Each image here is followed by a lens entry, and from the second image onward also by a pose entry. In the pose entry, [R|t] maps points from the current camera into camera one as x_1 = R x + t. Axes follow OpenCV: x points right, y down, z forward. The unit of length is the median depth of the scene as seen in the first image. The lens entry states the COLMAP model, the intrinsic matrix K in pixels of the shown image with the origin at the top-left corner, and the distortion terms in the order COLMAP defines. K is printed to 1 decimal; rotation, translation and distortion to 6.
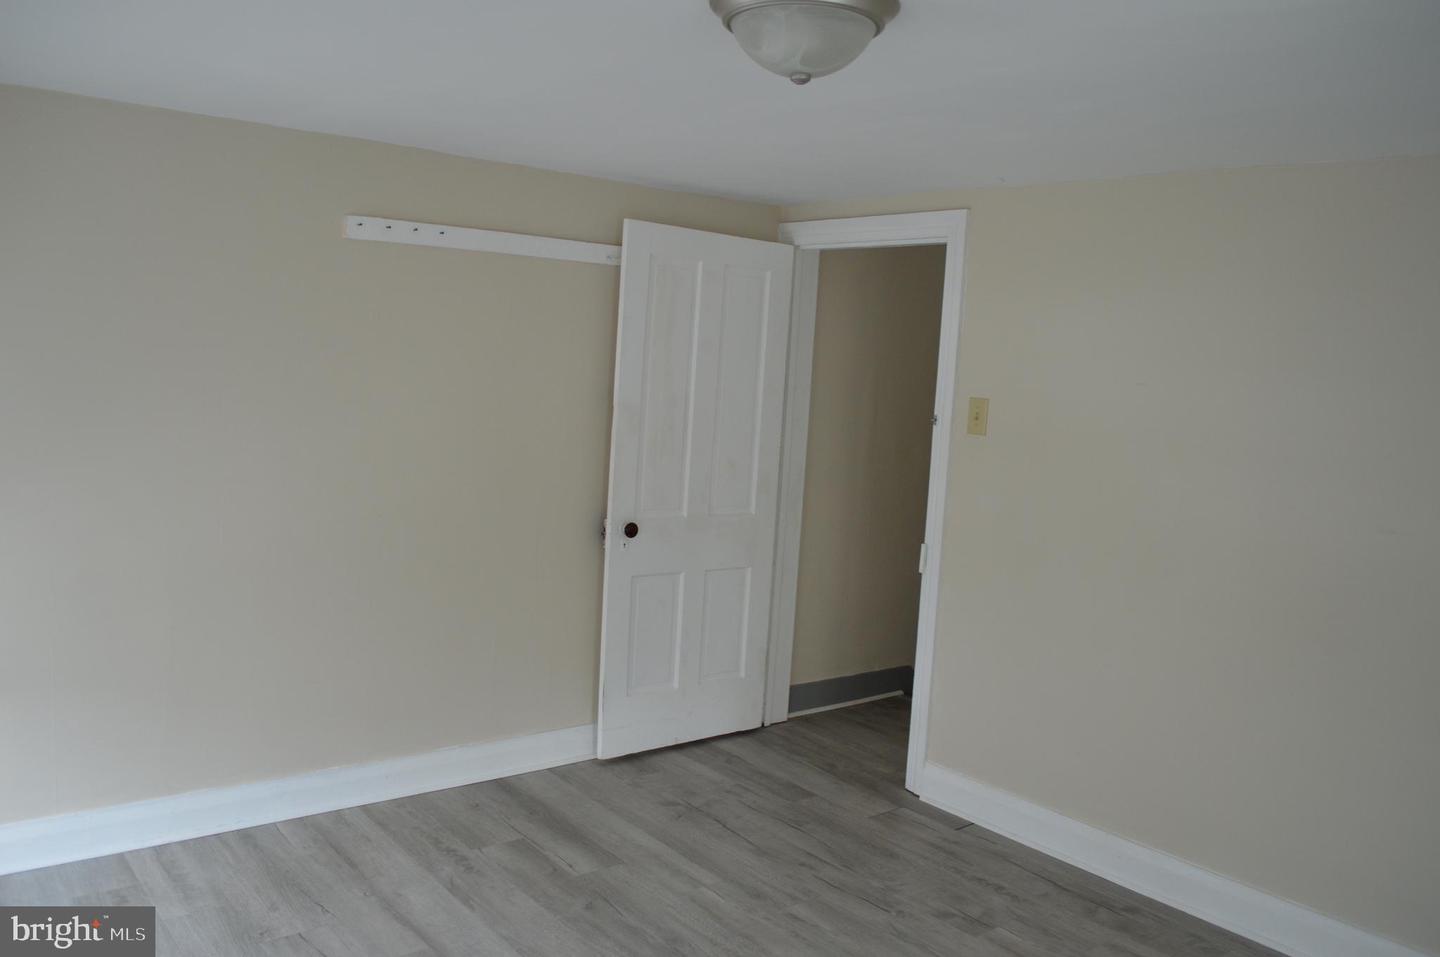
lens RADIAL K [[1153.1, 0, 716.2], [0, 1153.1, 489.1], [0, 0, 1]] dist [-0.083692, 0.021091]
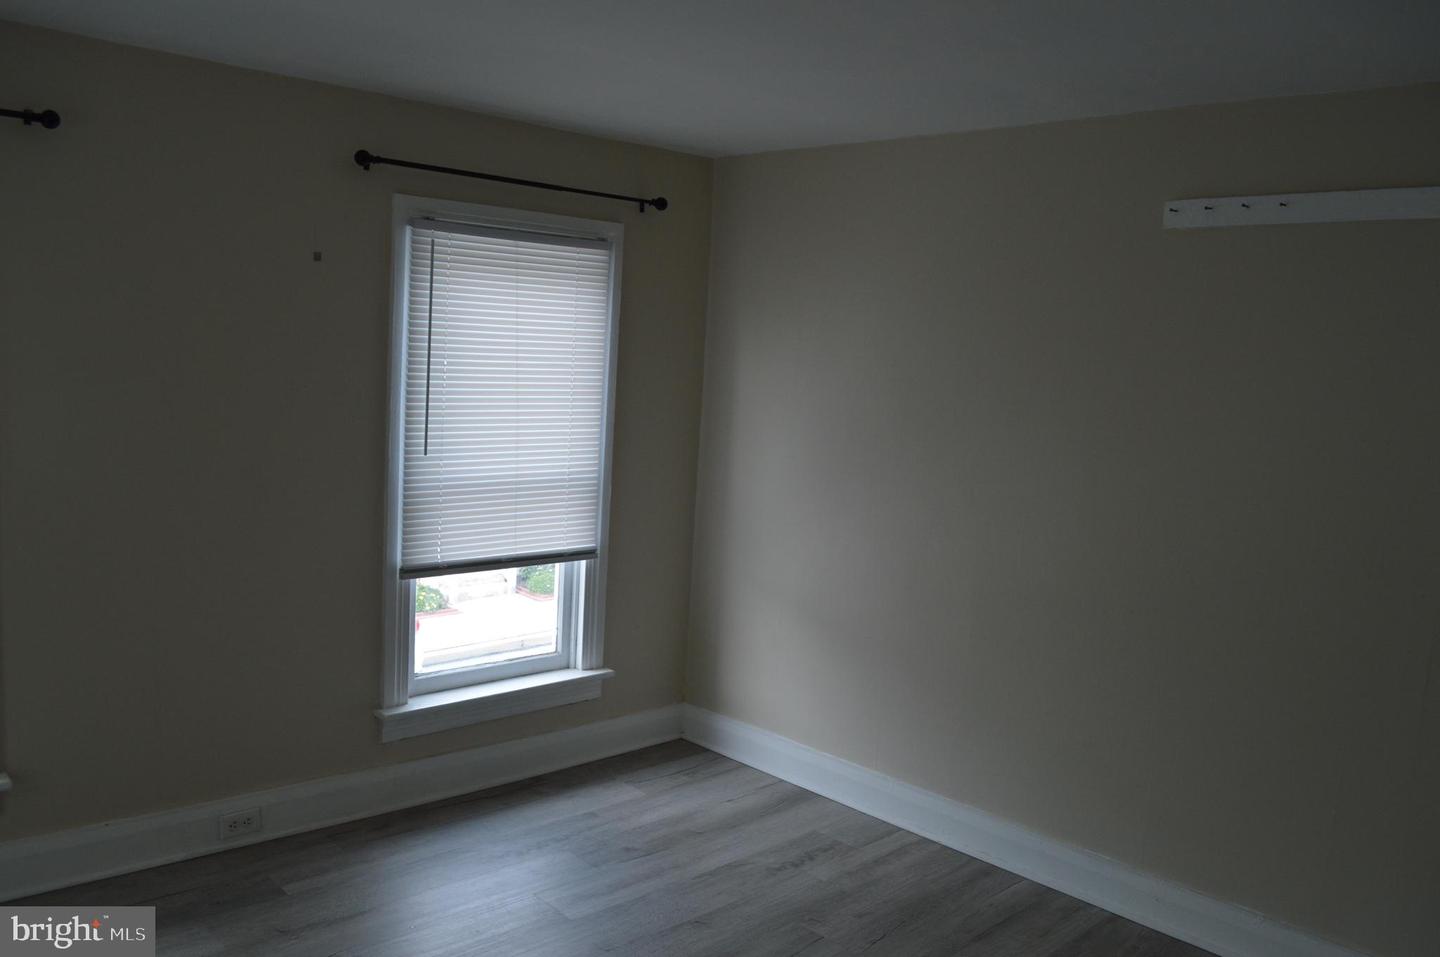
lens RADIAL K [[1153.1, 0, 716.2], [0, 1153.1, 489.1], [0, 0, 1]] dist [-0.083692, 0.021091]
pose [[0.078444, 0.071025, -0.994385, 0.514808], [-0.156764, 0.985928, 0.058055, -0.031495], [0.984516, 0.151330, 0.088475, 0.668919]]
